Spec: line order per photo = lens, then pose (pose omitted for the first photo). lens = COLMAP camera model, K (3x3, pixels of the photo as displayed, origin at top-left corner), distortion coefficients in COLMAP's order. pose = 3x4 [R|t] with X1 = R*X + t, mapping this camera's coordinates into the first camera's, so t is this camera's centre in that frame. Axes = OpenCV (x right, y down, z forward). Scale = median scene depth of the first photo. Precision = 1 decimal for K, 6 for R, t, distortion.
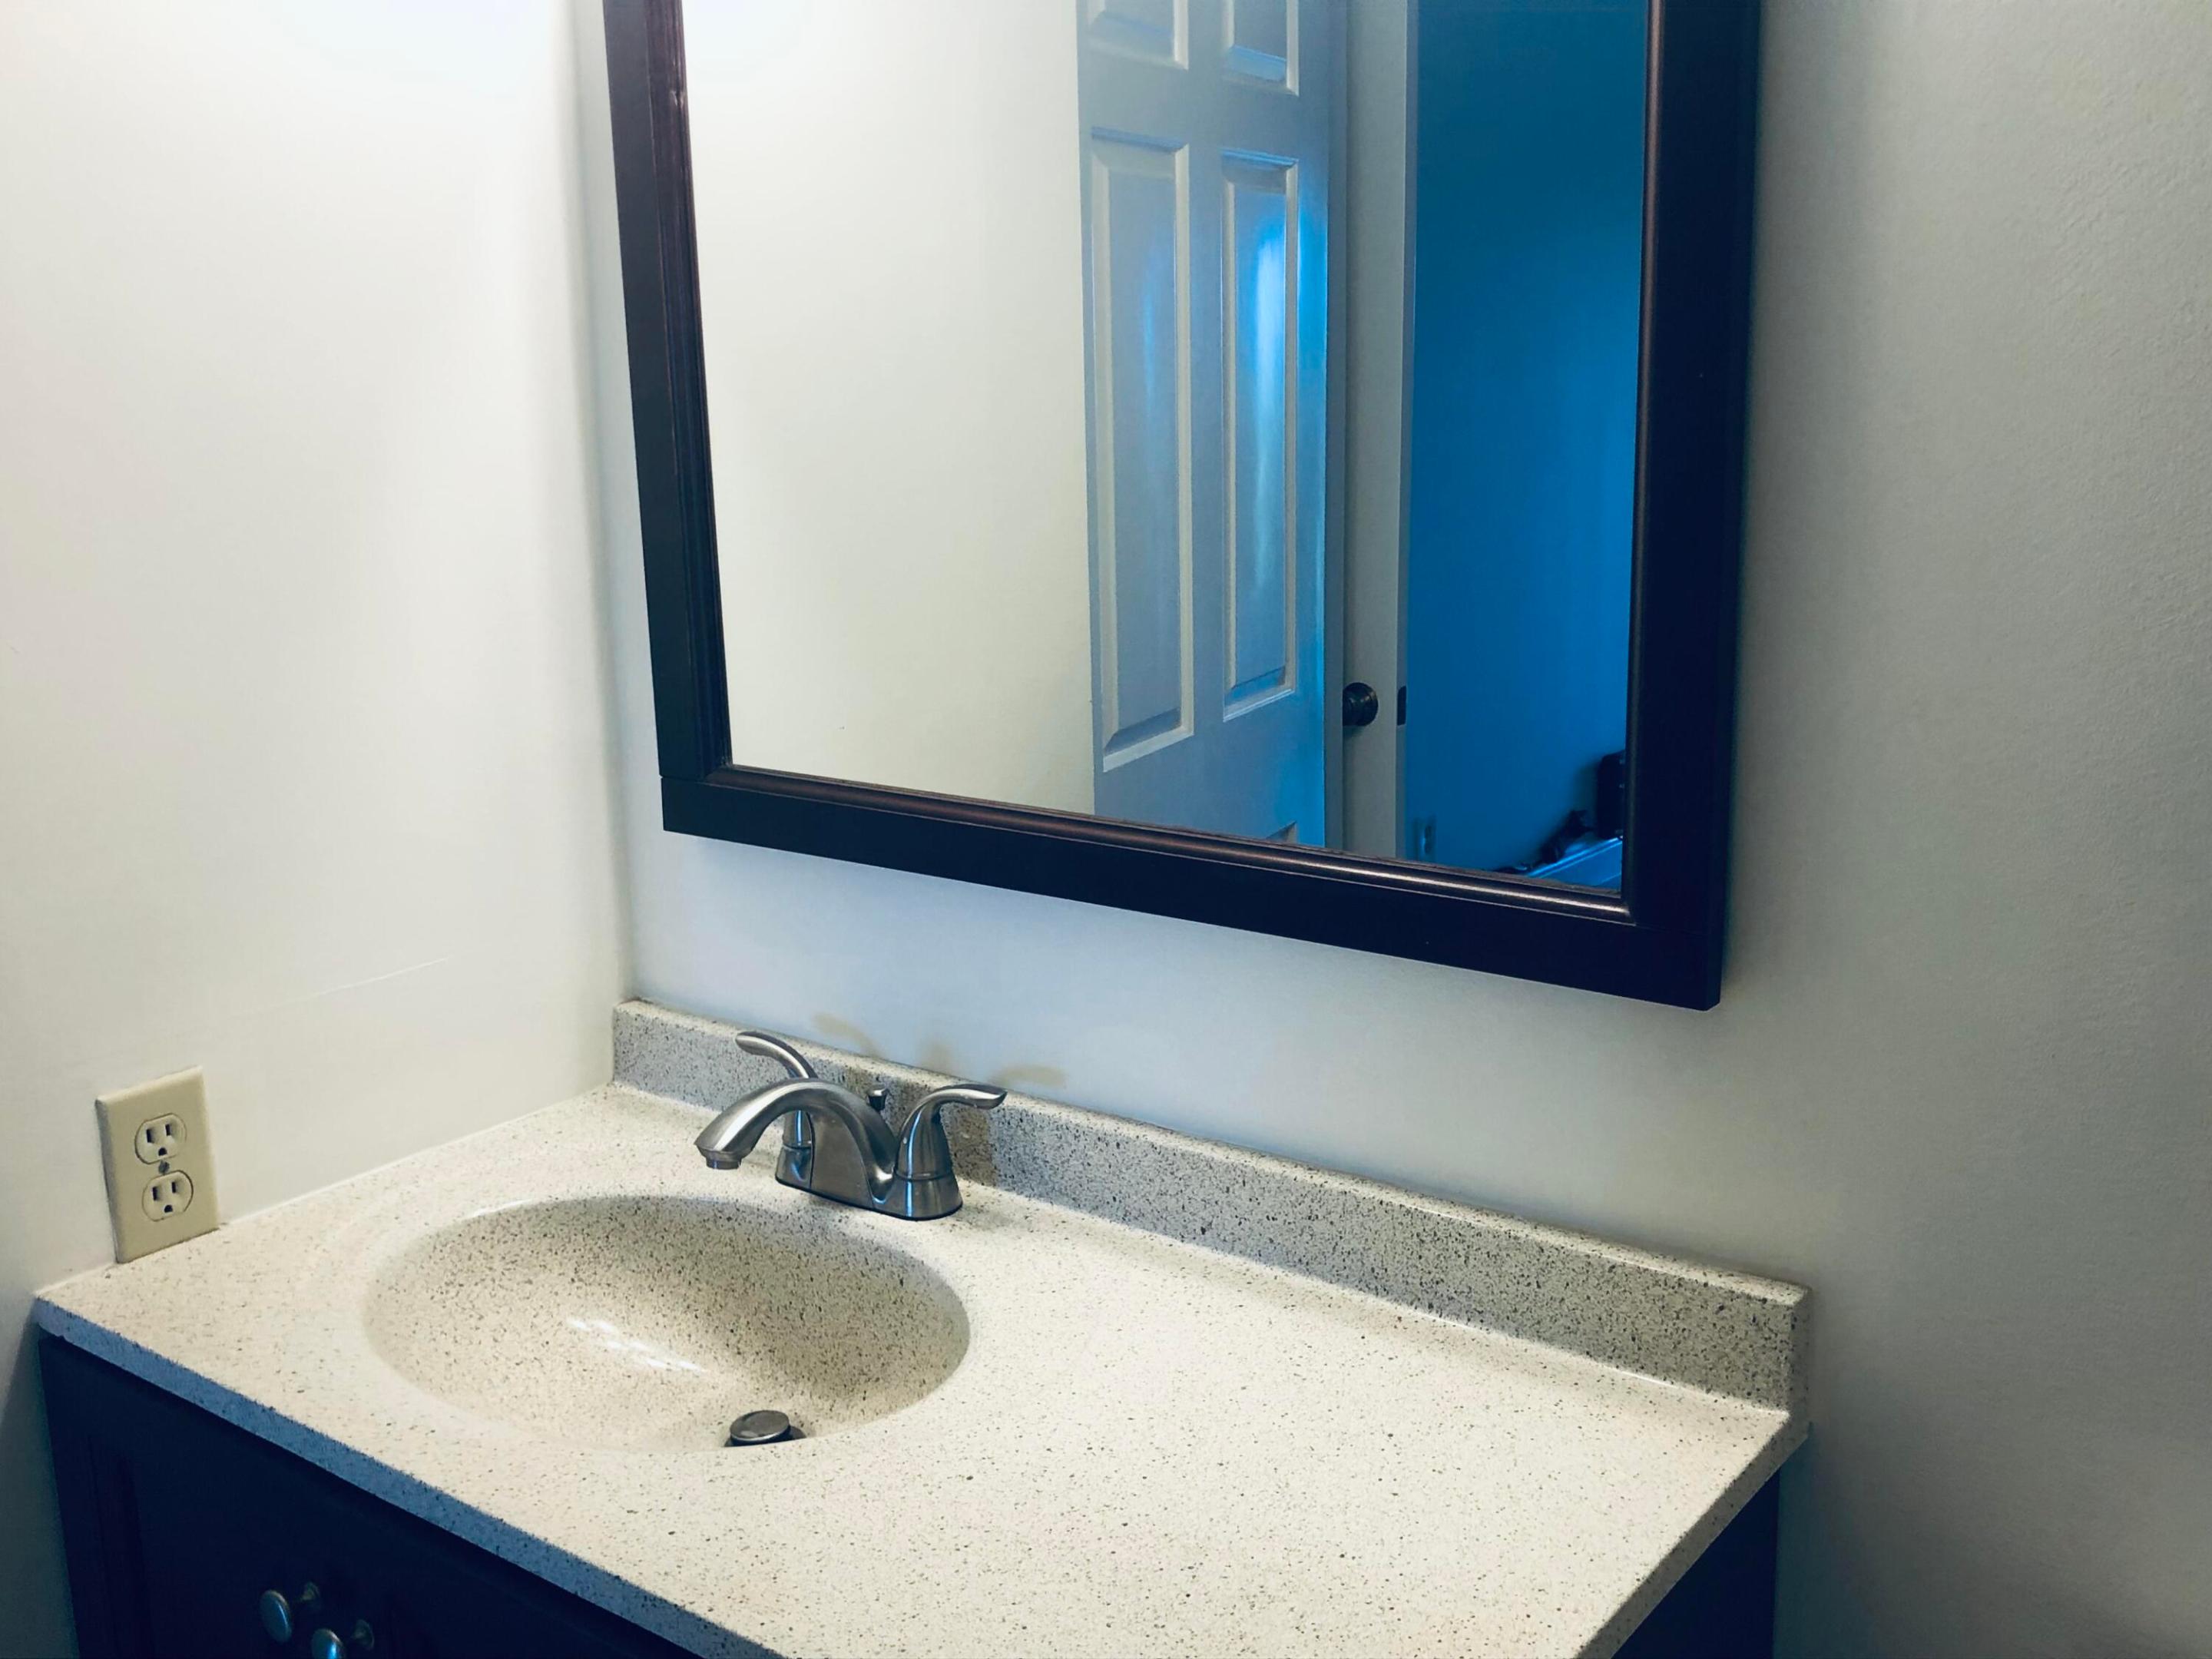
lens RADIAL K [[2156.4, 0, 1088.4], [0, 2156.4, 837.5], [0, 0, 1]] dist [0.026529, 0.000000]
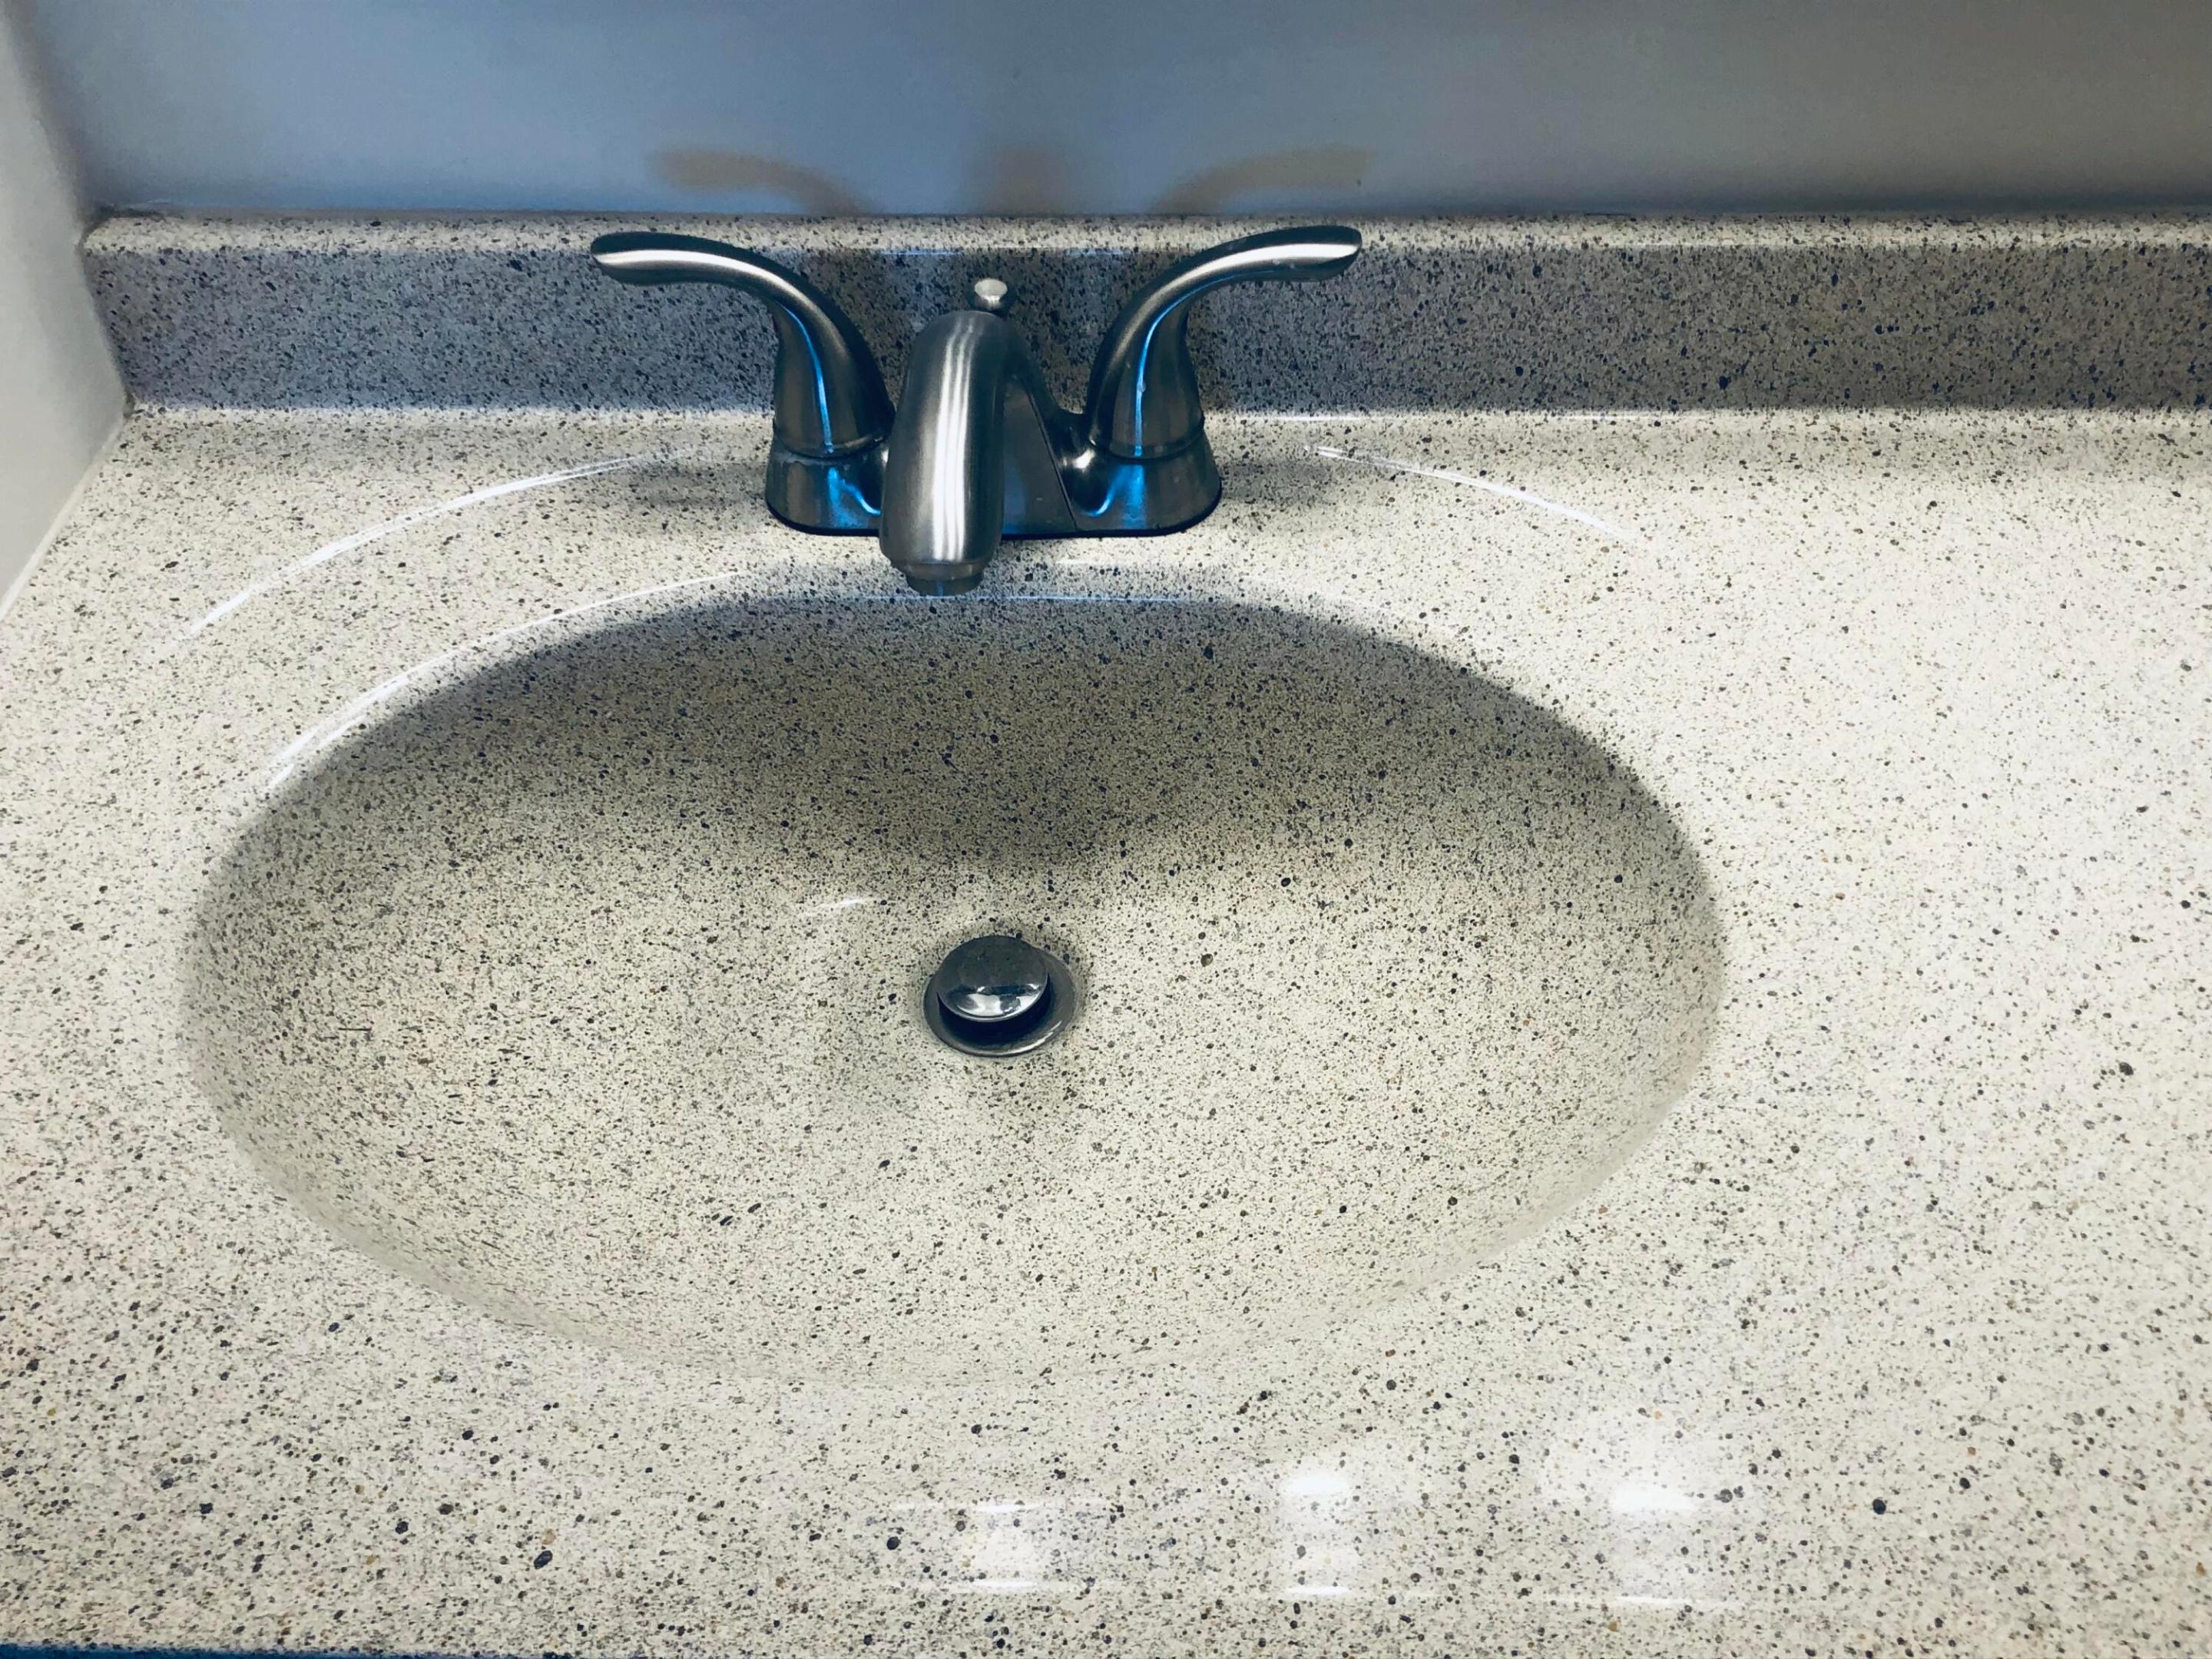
lens RADIAL K [[2156.4, 0, 1155.0], [0, 2156.4, 861.3], [0, 0, 1]] dist [0.026529, 0.000000]
pose [[0.821838, -0.399824, 0.405861, -0.321206], [0.137784, 0.830723, 0.539366, -0.031565], [-0.552809, -0.387350, 0.737809, 0.597658]]
